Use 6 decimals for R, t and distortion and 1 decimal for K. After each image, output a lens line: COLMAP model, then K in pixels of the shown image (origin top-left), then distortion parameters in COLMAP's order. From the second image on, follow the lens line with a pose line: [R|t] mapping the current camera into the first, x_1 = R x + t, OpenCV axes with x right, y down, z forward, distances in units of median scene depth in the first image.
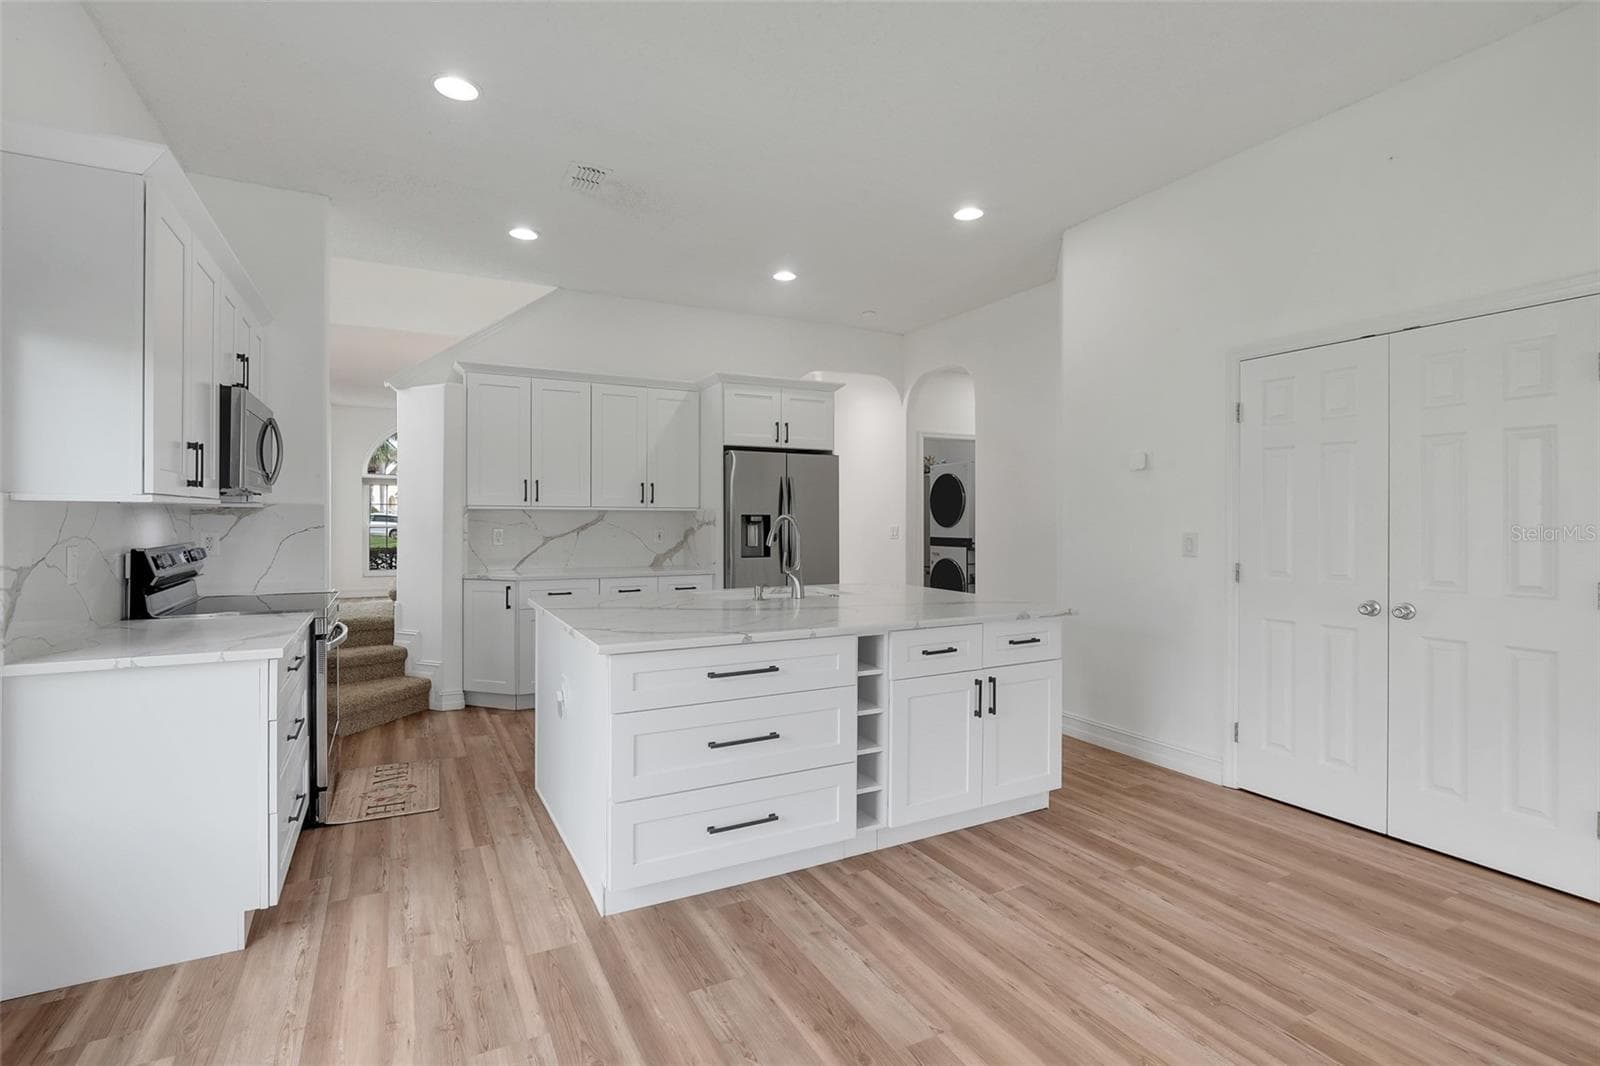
lens RADIAL K [[796.0, 0, 800.0], [0, 796.0, 533.0], [0, 0, 1]] dist [-0.016690, 0.000071]
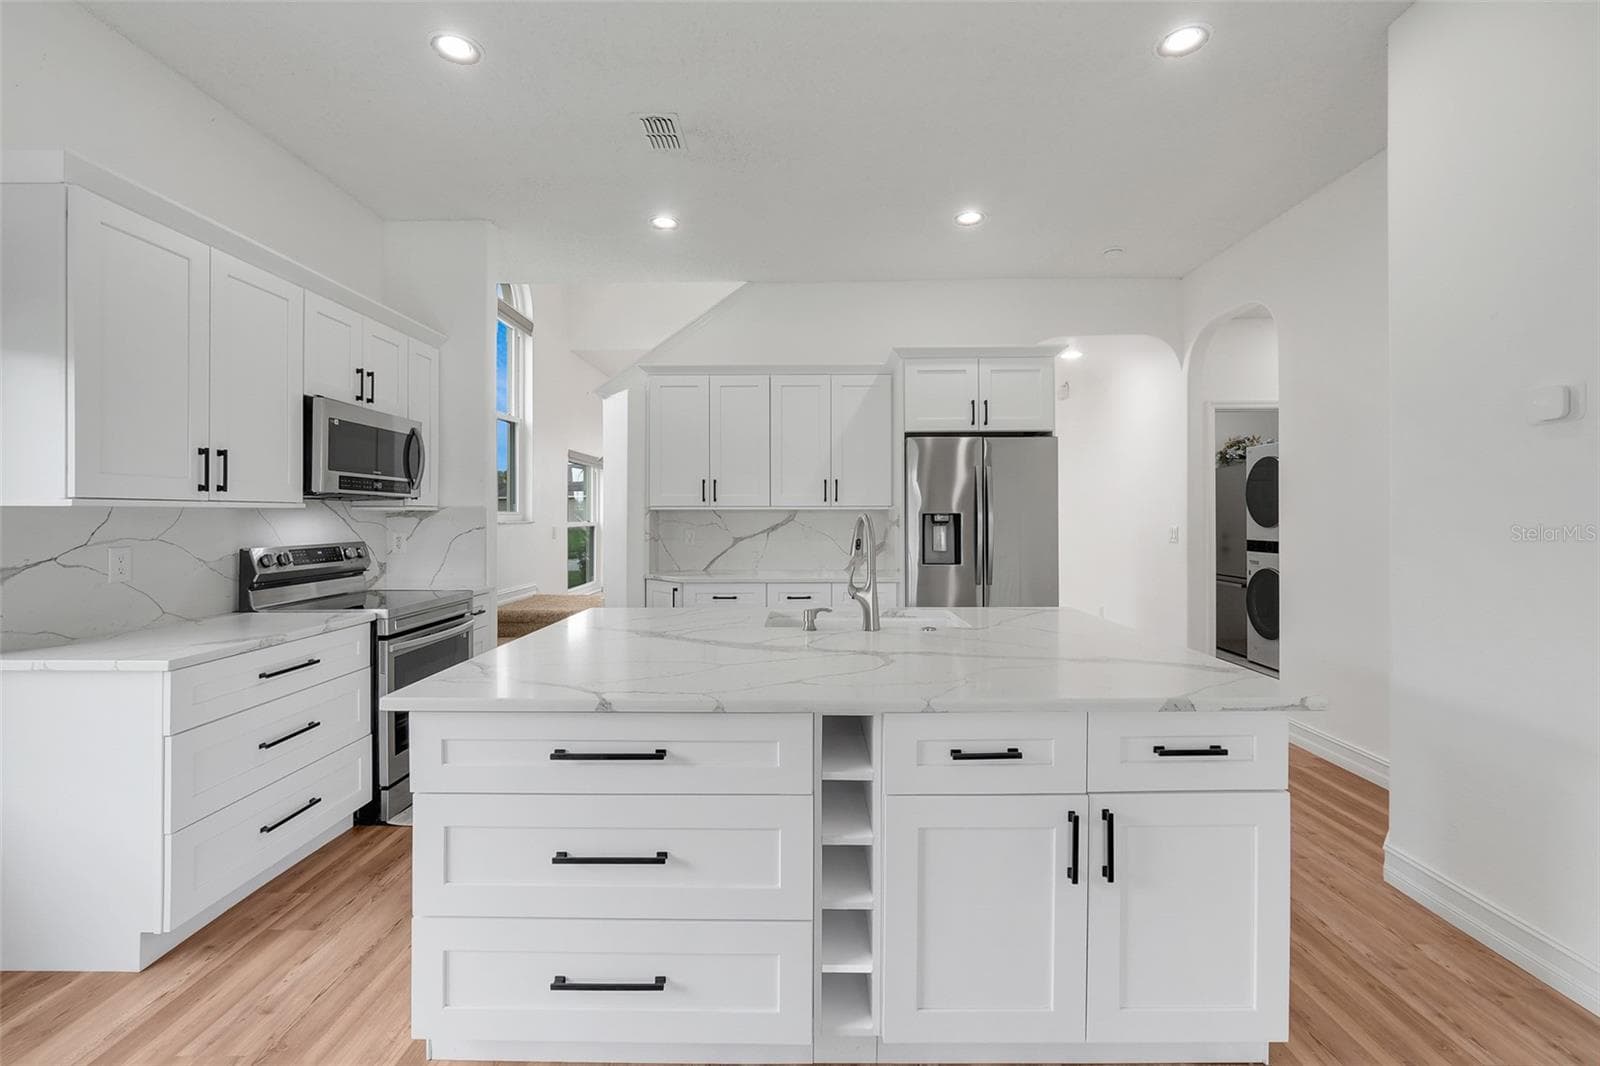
lens RADIAL K [[701.1, 0, 793.3], [0, 701.1, 527.5], [0, 0, 1]] dist [-0.022332, 0.007763]
pose [[0.867598, 0.001875, -0.497262, 0.181083], [-0.003652, 0.999990, -0.002601, -0.005744], [0.497253, 0.004073, 0.867596, 0.300766]]
